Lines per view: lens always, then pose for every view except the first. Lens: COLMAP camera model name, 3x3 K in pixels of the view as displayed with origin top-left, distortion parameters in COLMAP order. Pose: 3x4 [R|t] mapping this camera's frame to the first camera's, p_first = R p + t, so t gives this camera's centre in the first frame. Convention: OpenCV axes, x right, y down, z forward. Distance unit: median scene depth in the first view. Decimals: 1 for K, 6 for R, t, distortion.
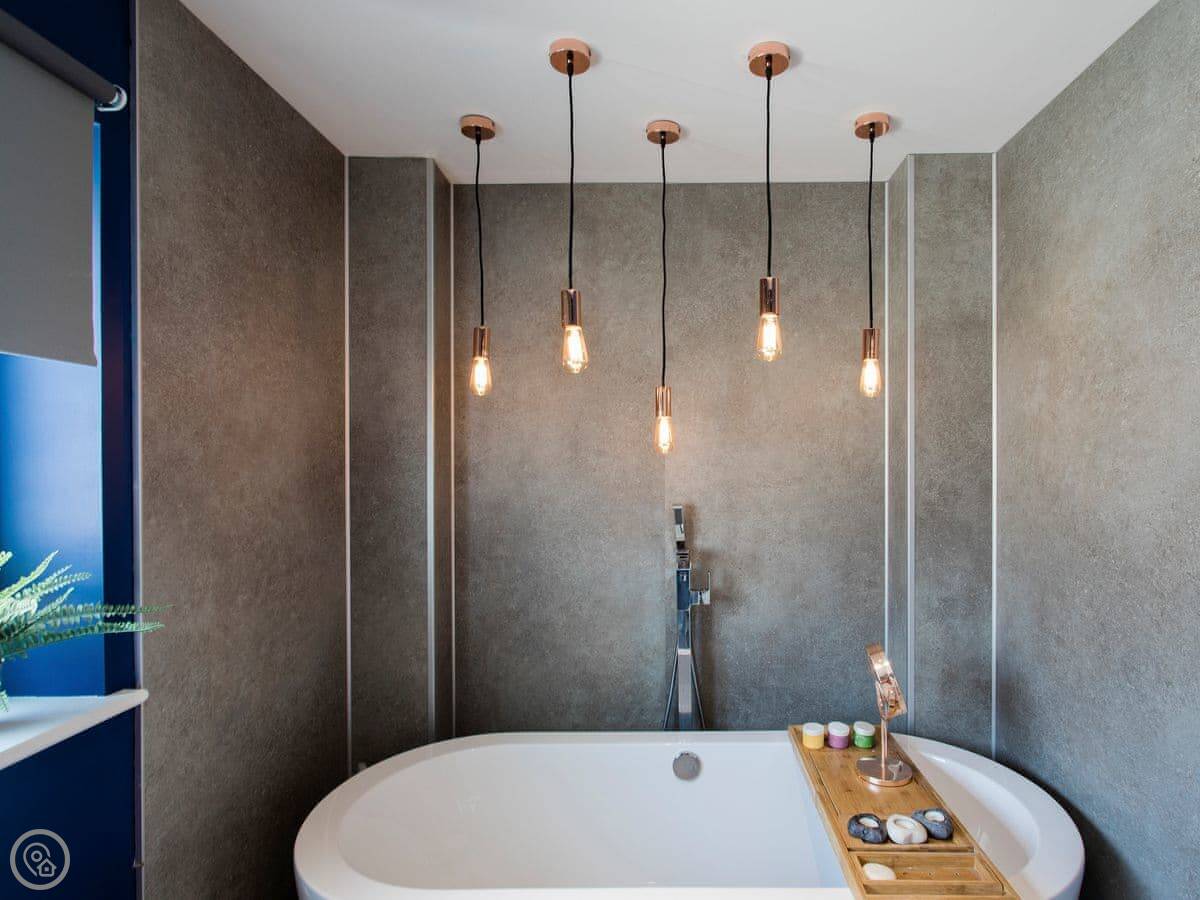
lens RADIAL K [[1187.5, 0, 603.6], [0, 1187.5, 459.2], [0, 0, 1]] dist [0.004390, 0.000000]
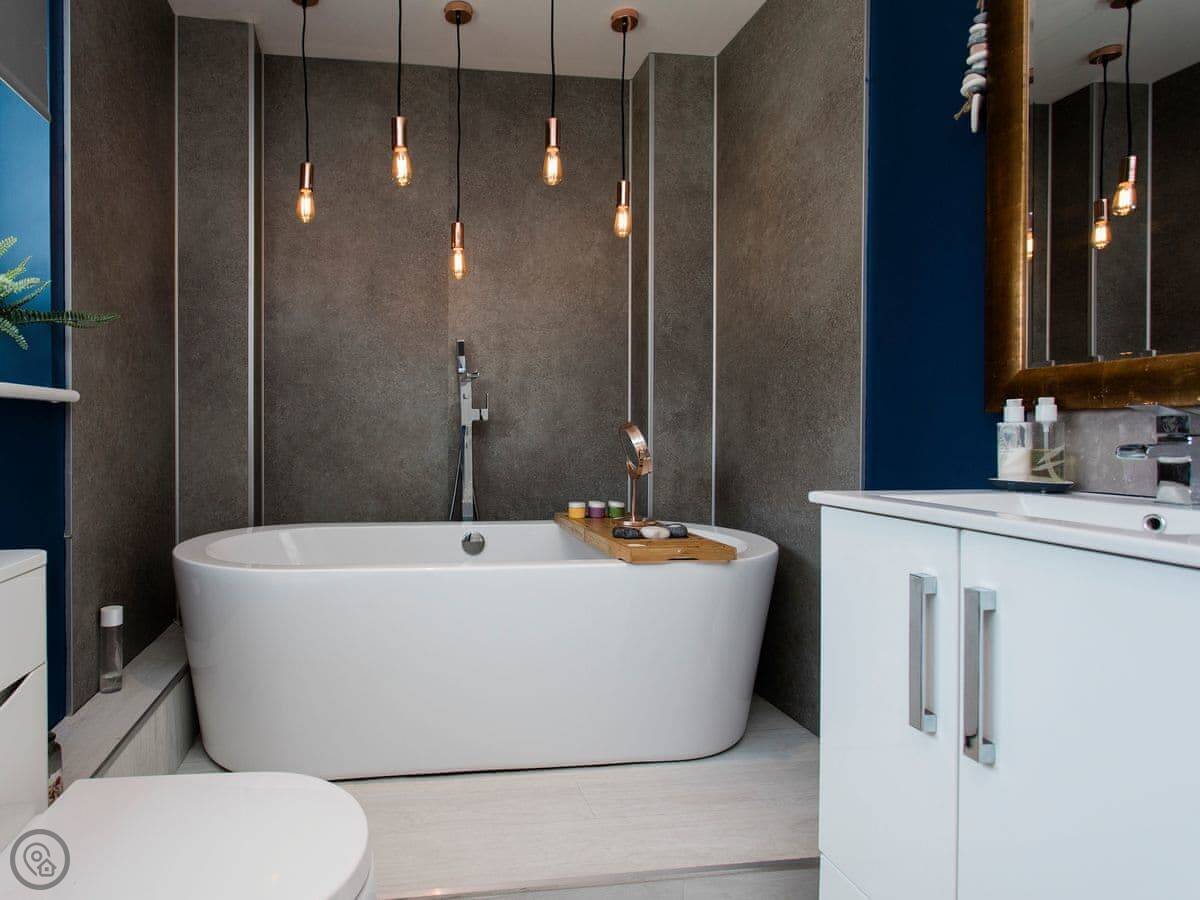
lens RADIAL K [[1187.5, 0, 602.3], [0, 1187.5, 442.7], [0, 0, 1]] dist [0.004390, 0.000000]
pose [[0.973289, -0.001303, 0.229579, -0.076686], [-0.002487, 0.999865, 0.016219, 0.129188], [-0.229570, -0.016356, 0.973155, -0.201821]]
